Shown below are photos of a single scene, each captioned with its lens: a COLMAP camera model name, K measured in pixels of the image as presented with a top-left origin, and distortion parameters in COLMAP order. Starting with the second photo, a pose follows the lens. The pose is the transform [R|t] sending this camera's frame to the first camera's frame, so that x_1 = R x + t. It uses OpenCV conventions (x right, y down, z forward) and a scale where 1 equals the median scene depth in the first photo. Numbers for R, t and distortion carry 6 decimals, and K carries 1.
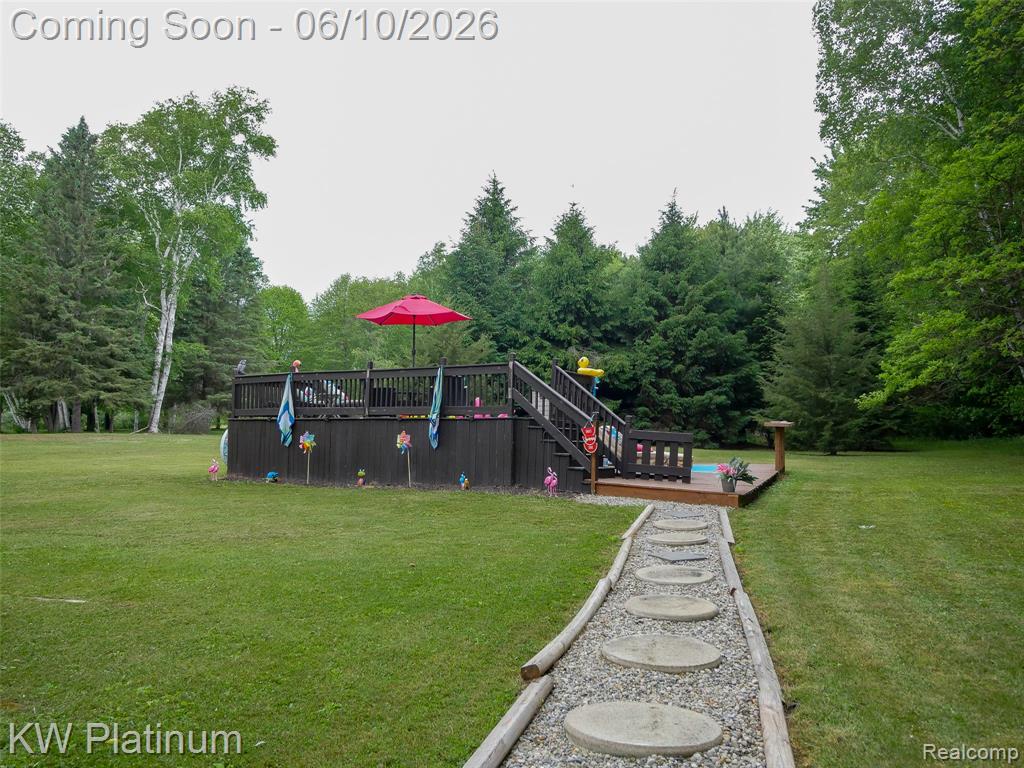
lens RADIAL K [[835.4, 0, 512.2], [0, 835.4, 384.1], [0, 0, 1]] dist [0.008486, 0.004507]
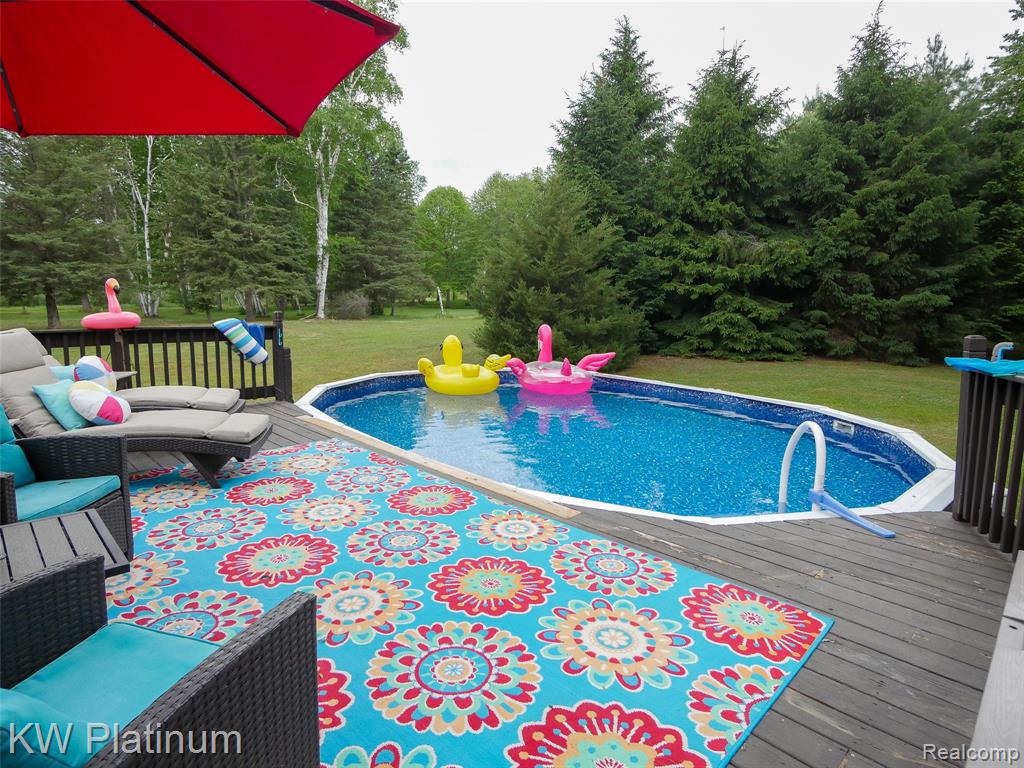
lens RADIAL K [[552.2, 0, 519.4], [0, 552.2, 367.7], [0, 0, 1]] dist [0.000850, 0.002232]
pose [[0.977933, 0.023731, -0.207569, -0.003309], [0.016154, 0.981964, 0.188375, -0.019391], [0.208295, -0.187571, 0.959911, 0.439600]]
